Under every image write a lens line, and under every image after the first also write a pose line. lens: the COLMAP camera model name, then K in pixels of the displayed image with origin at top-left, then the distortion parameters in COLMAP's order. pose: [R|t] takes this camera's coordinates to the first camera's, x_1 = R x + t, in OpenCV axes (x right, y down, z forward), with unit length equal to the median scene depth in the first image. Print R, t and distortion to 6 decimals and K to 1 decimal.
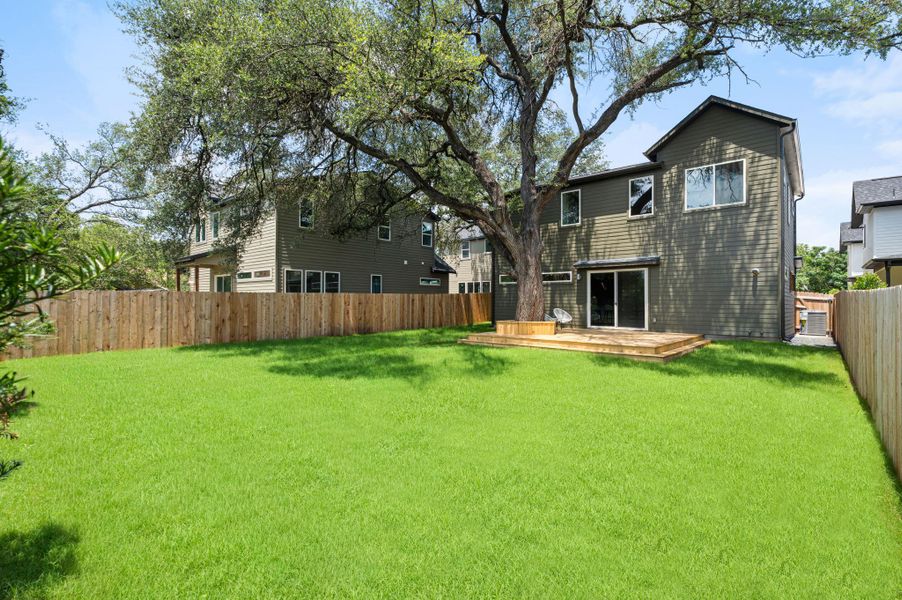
lens RADIAL K [[413.8, 0, 451.0], [0, 413.8, 300.0], [0, 0, 1]] dist [0.001525, -0.000104]
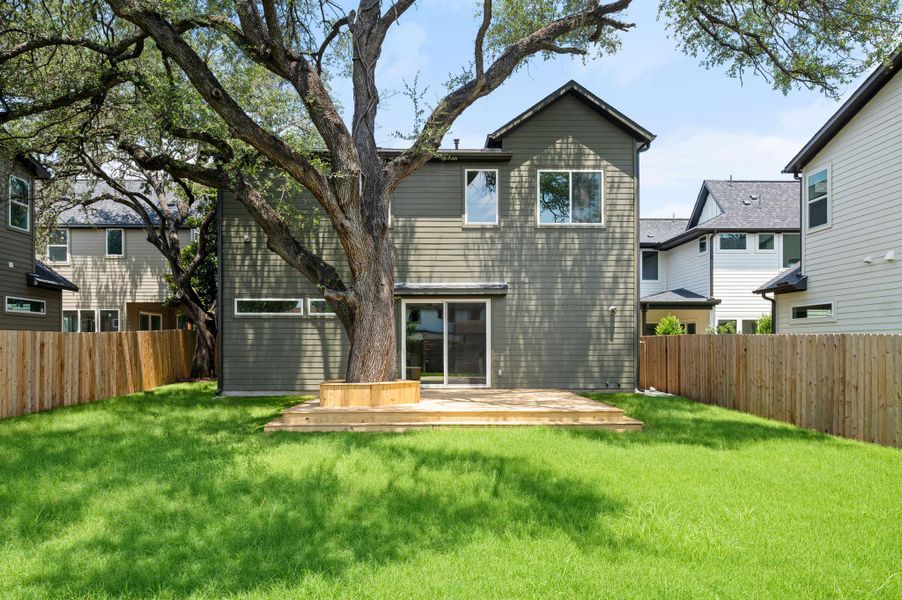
lens RADIAL K [[609.1, 0, 450.6], [0, 609.1, 348.3], [0, 0, 1]] dist [0.004965, 0.000943]
pose [[0.735030, -0.006951, 0.677999, -0.282806], [0.001453, 0.999961, 0.008677, -0.002015], [-0.678034, -0.005392, 0.735011, 0.278943]]
